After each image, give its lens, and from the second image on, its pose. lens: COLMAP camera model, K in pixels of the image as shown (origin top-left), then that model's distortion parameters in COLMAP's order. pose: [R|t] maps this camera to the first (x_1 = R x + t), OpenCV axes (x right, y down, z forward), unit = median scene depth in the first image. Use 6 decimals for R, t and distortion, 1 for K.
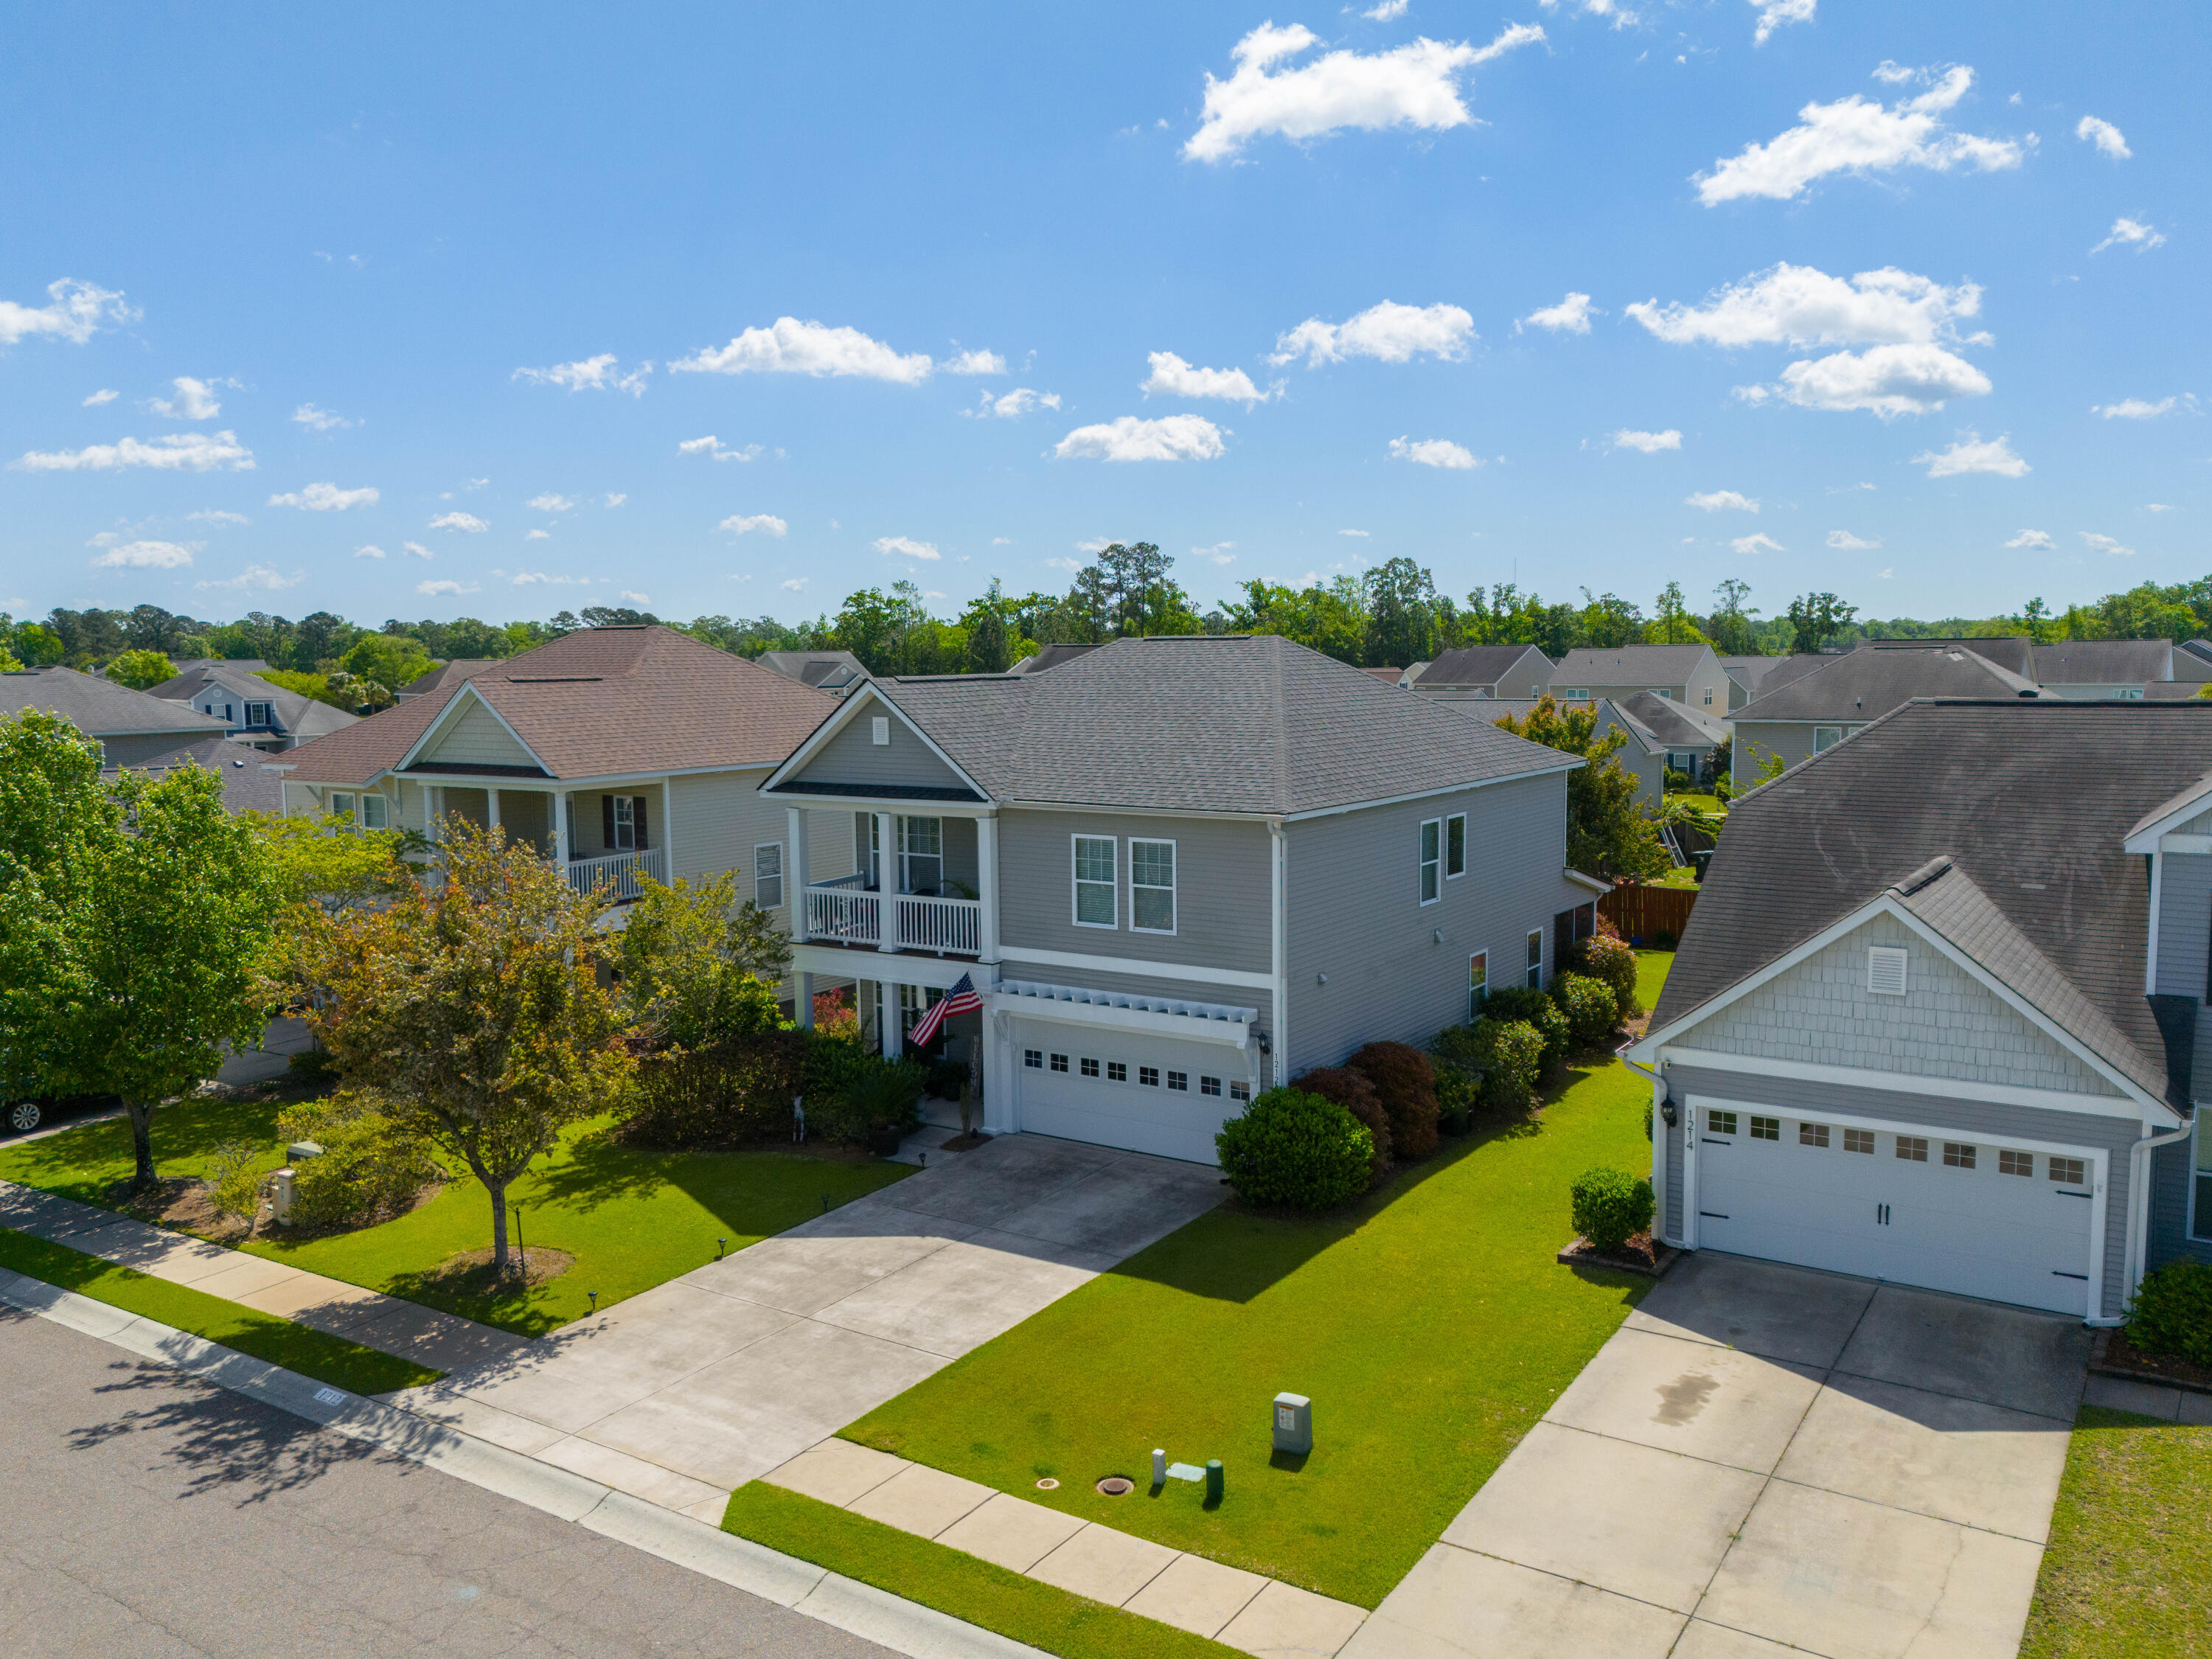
lens RADIAL K [[1756.4, 0, 1110.6], [0, 1756.4, 835.1], [0, 0, 1]] dist [0.074188, -0.082058]
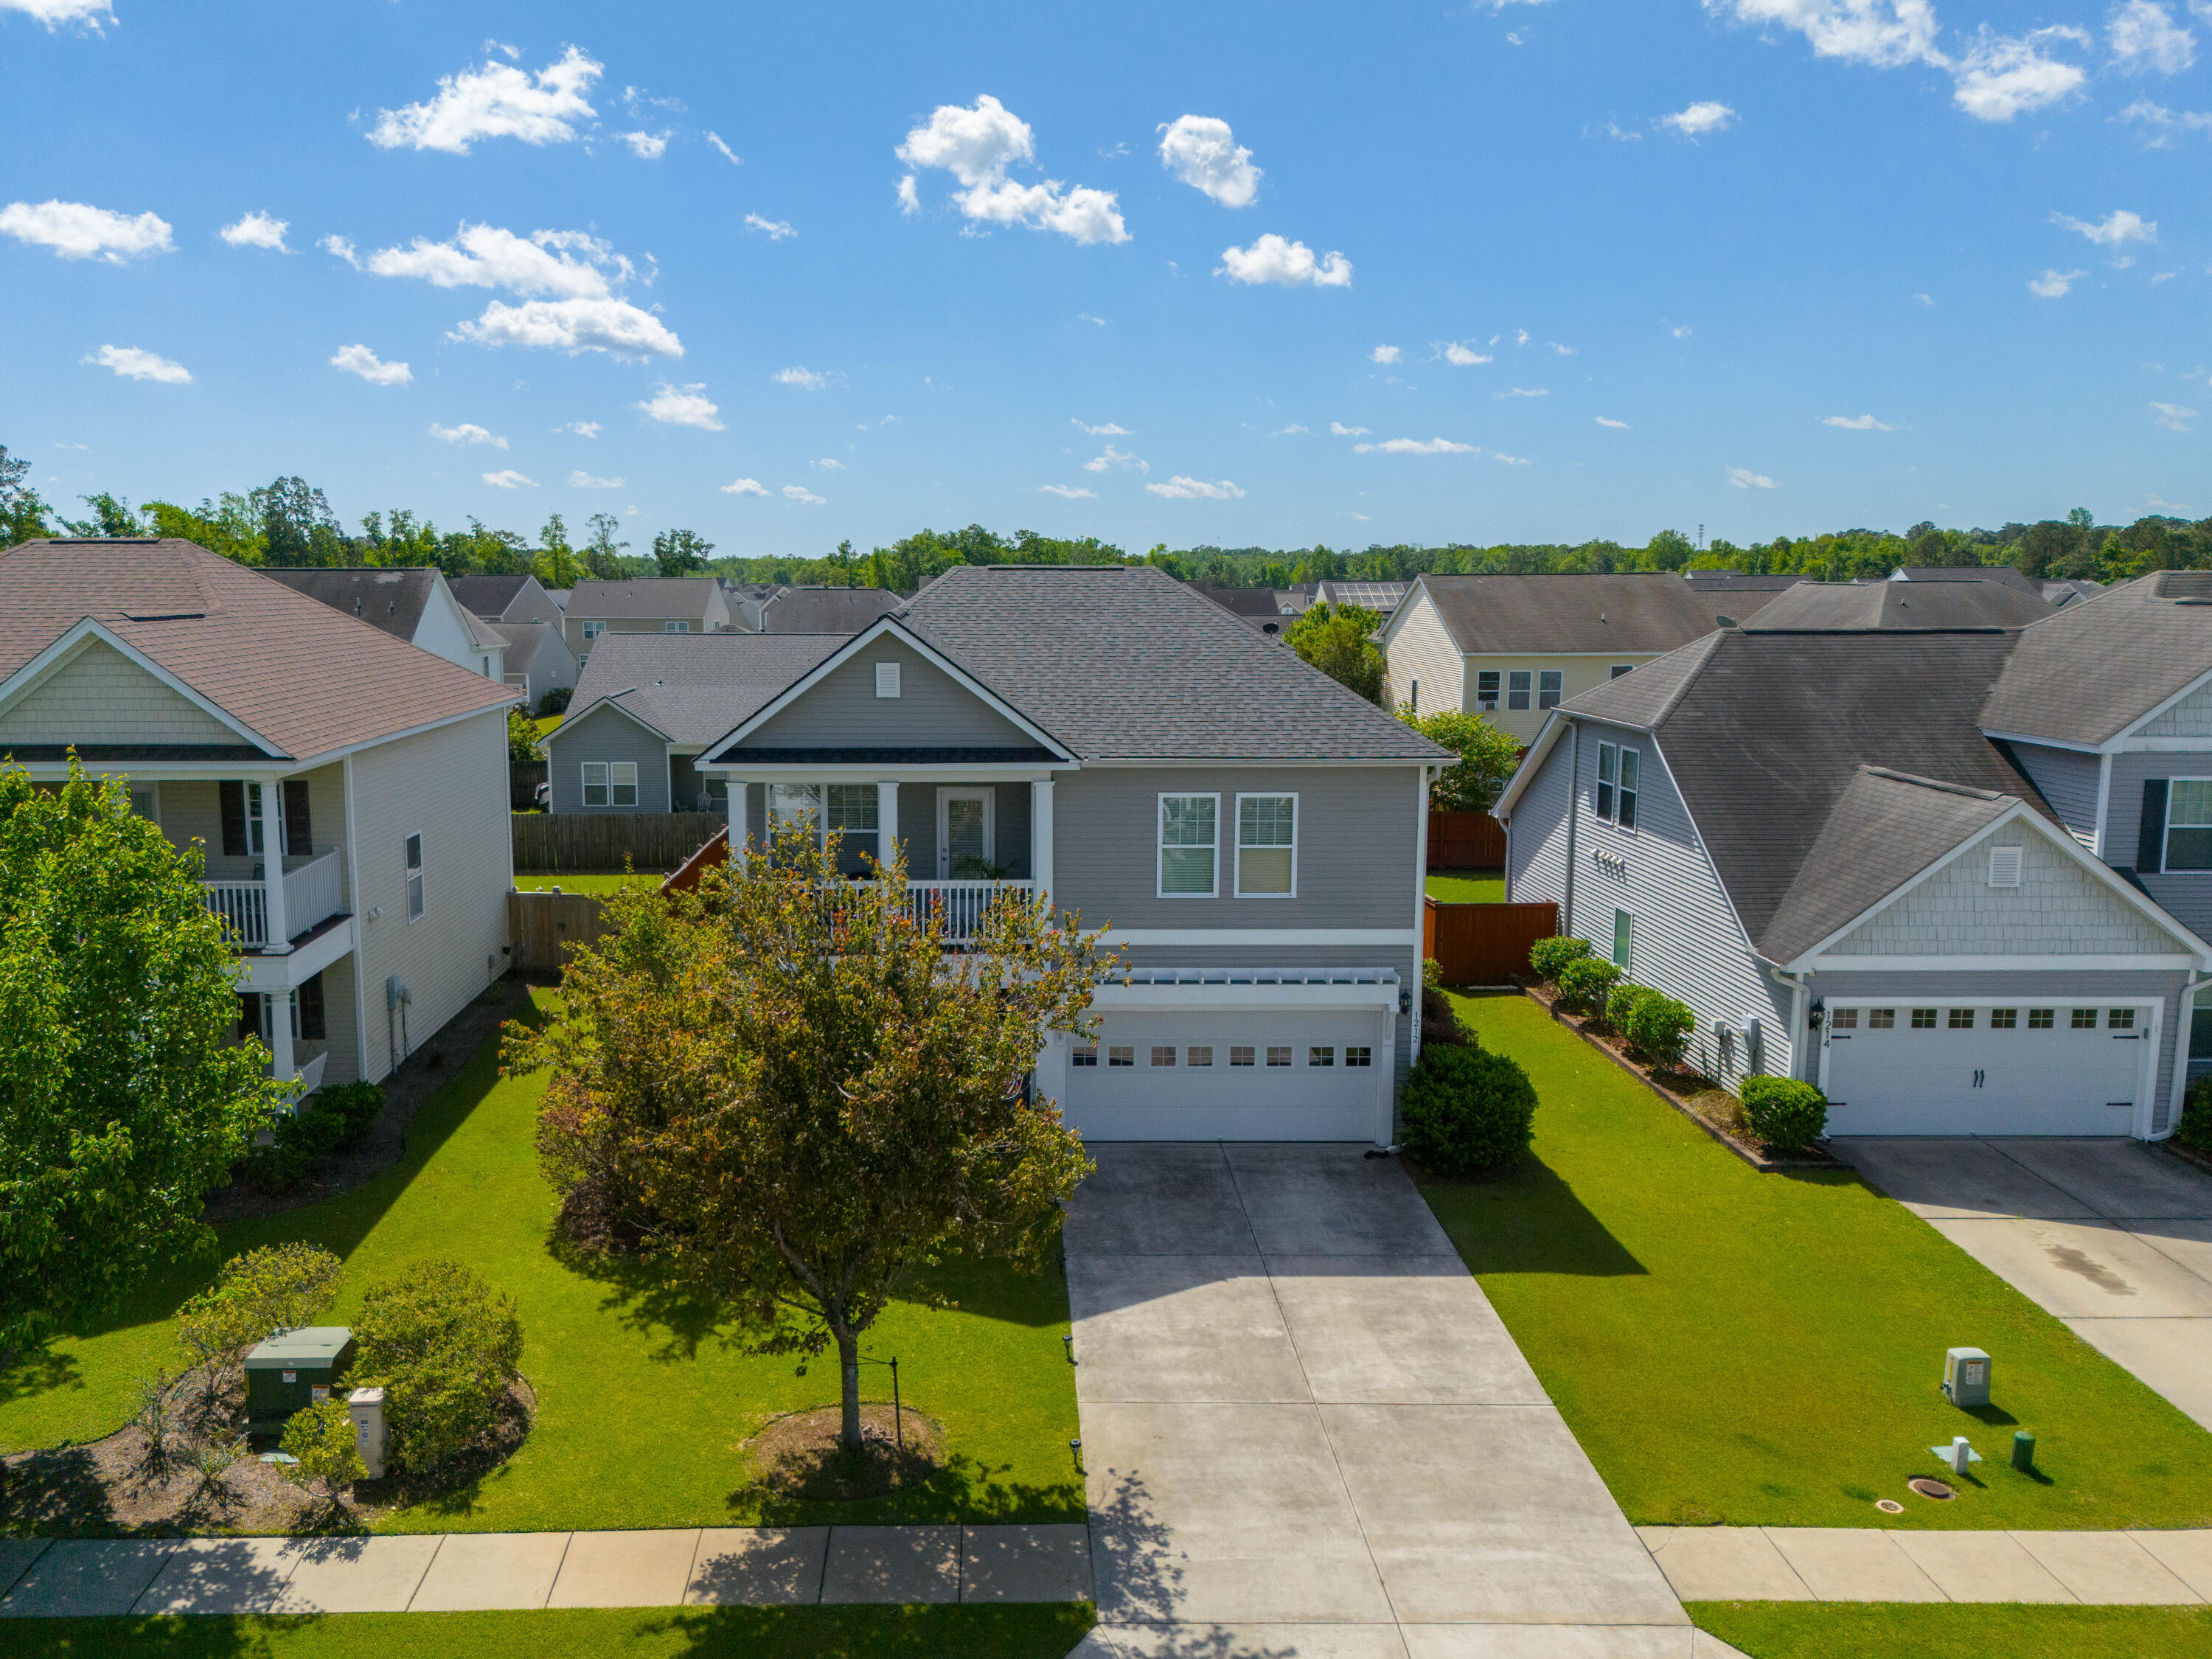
lens RADIAL K [[1756.4, 0, 1110.6], [0, 1756.4, 835.1], [0, 0, 1]] dist [0.074188, -0.082058]
pose [[0.827031, -0.076525, 0.556923, -0.637832], [0.052214, 0.996865, 0.059438, -0.040001], [-0.559726, -0.020078, 0.828435, 0.352529]]
